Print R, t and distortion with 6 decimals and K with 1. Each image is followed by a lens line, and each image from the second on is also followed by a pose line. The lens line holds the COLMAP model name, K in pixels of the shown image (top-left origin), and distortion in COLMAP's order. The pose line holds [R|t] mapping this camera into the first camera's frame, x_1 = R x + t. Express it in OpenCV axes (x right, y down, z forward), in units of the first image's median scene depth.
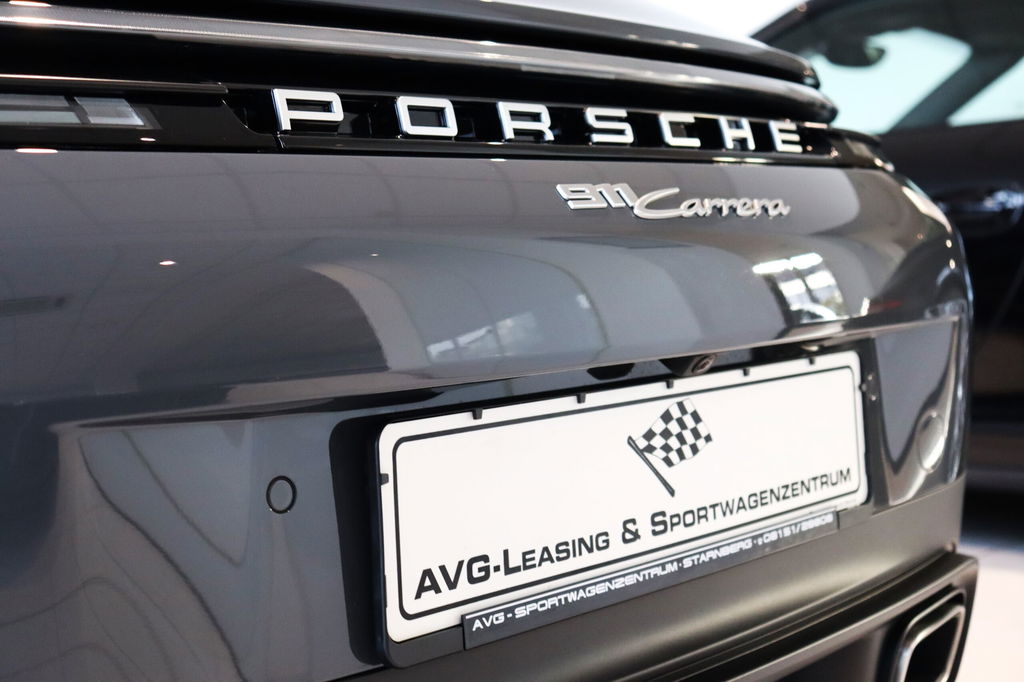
lens RADIAL K [[1686.6, 0, 512.3], [0, 1686.6, 335.1], [0, 0, 1]] dist [0.033361, 0.000000]
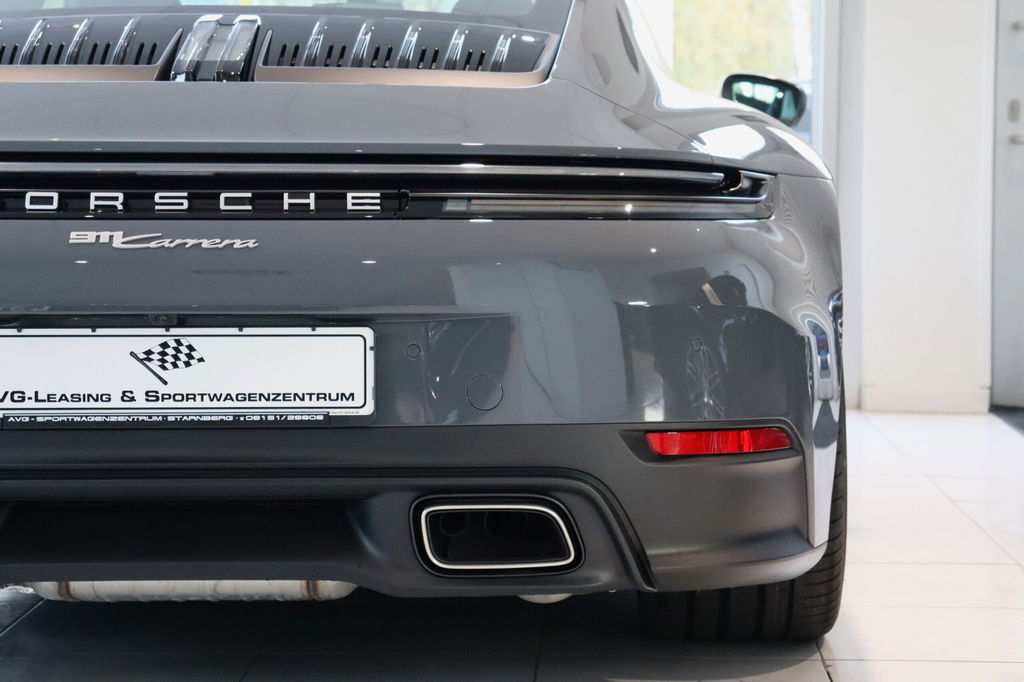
lens RADIAL K [[2623.1, 0, 511.8], [0, 2623.1, 343.5], [0, 0, 1]] dist [0.178568, 0.000000]
pose [[0.655301, 0.055999, -0.753289, 2.771692], [-0.061682, 0.997885, 0.020523, -0.045067], [0.752845, 0.033016, 0.657369, -0.774869]]
